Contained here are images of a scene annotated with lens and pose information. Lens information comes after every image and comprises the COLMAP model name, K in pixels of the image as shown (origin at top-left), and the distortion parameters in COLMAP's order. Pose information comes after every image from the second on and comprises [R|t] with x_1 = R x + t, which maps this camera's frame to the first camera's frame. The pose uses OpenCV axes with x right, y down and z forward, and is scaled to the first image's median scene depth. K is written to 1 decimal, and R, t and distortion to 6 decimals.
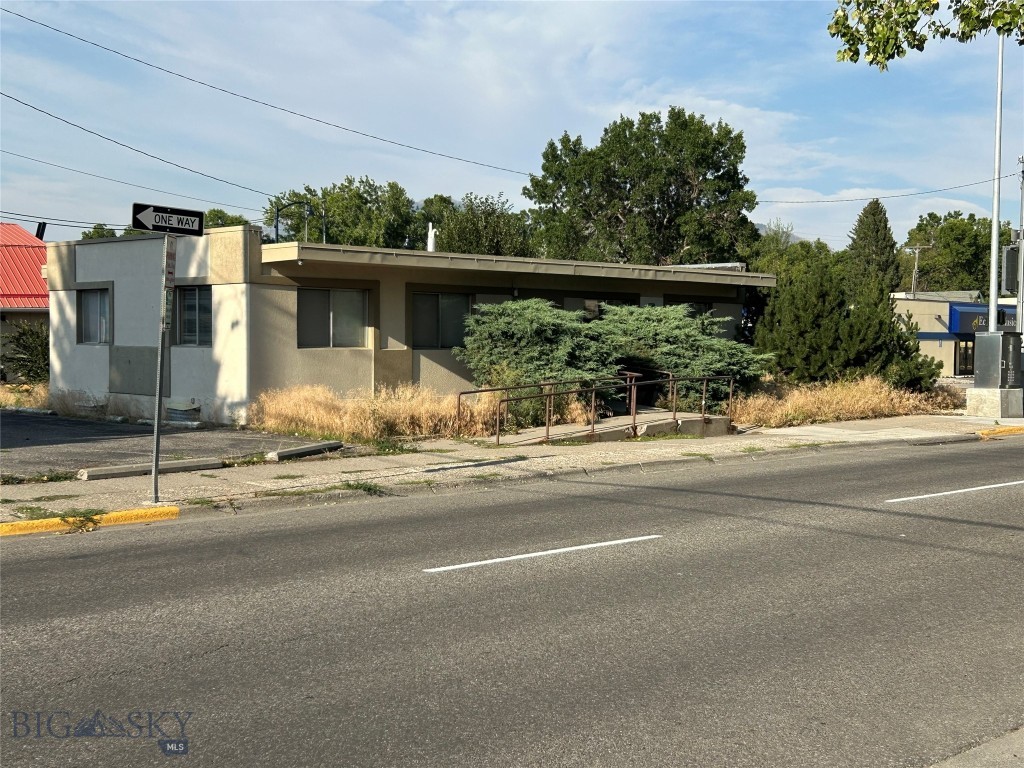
lens RADIAL K [[1313.5, 0, 505.1], [0, 1313.5, 386.8], [0, 0, 1]] dist [0.096388, 0.000000]
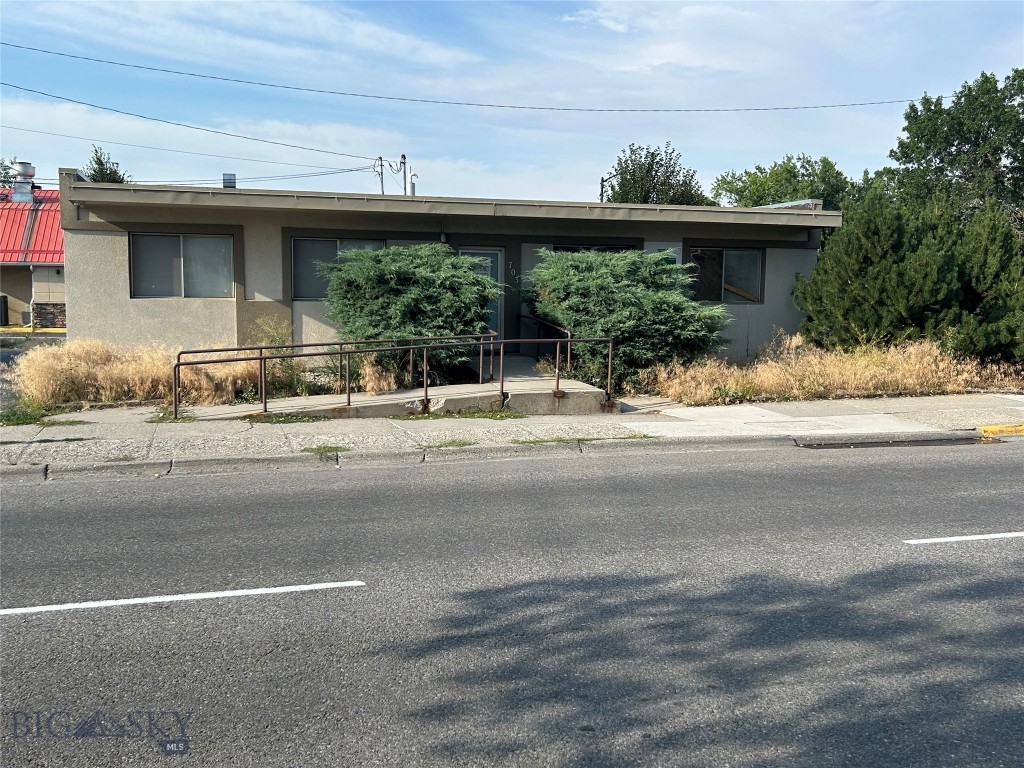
lens RADIAL K [[987.1, 0, 508.8], [0, 987.1, 387.0], [0, 0, 1]] dist [0.042551, 0.000000]
pose [[0.897122, 0.044883, -0.439497, 0.358314], [-0.018586, 0.997779, 0.063959, -0.014987], [0.441391, -0.049210, 0.895964, 0.430342]]
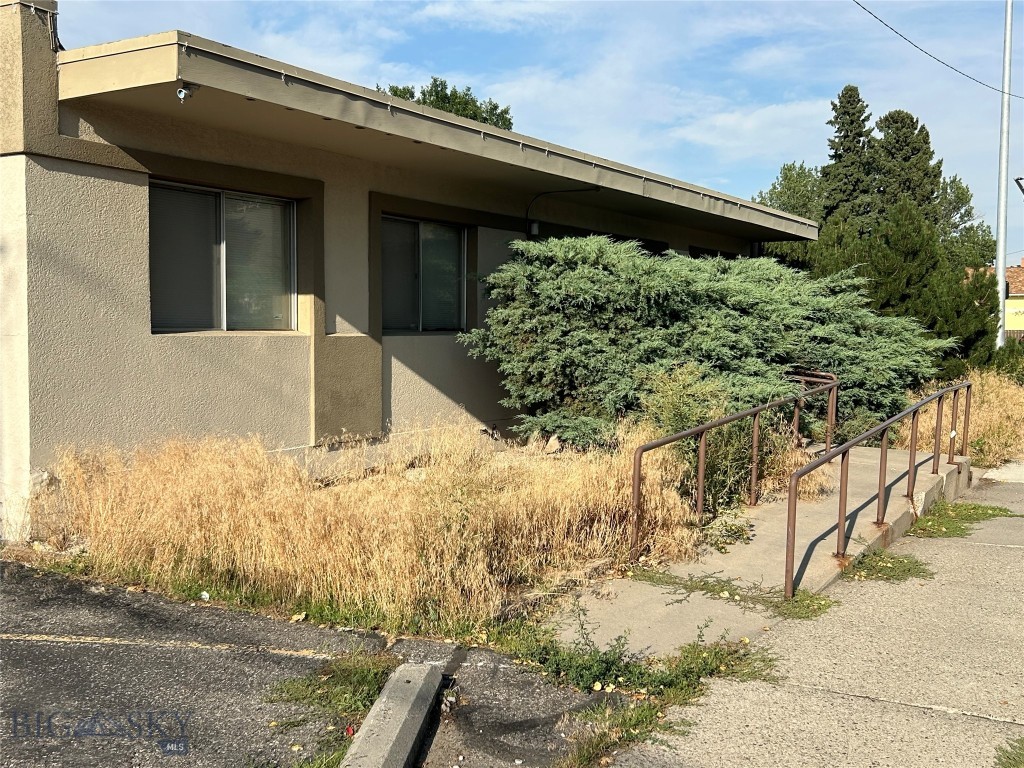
lens RADIAL K [[1134.7, 0, 515.4], [0, 1134.7, 391.6], [0, 0, 1]] dist [0.048924, 0.000000]
pose [[0.963431, -0.016979, 0.267418, -0.129349], [0.010434, 0.999611, 0.025875, -0.017541], [-0.267753, -0.022139, 0.963233, 0.572831]]
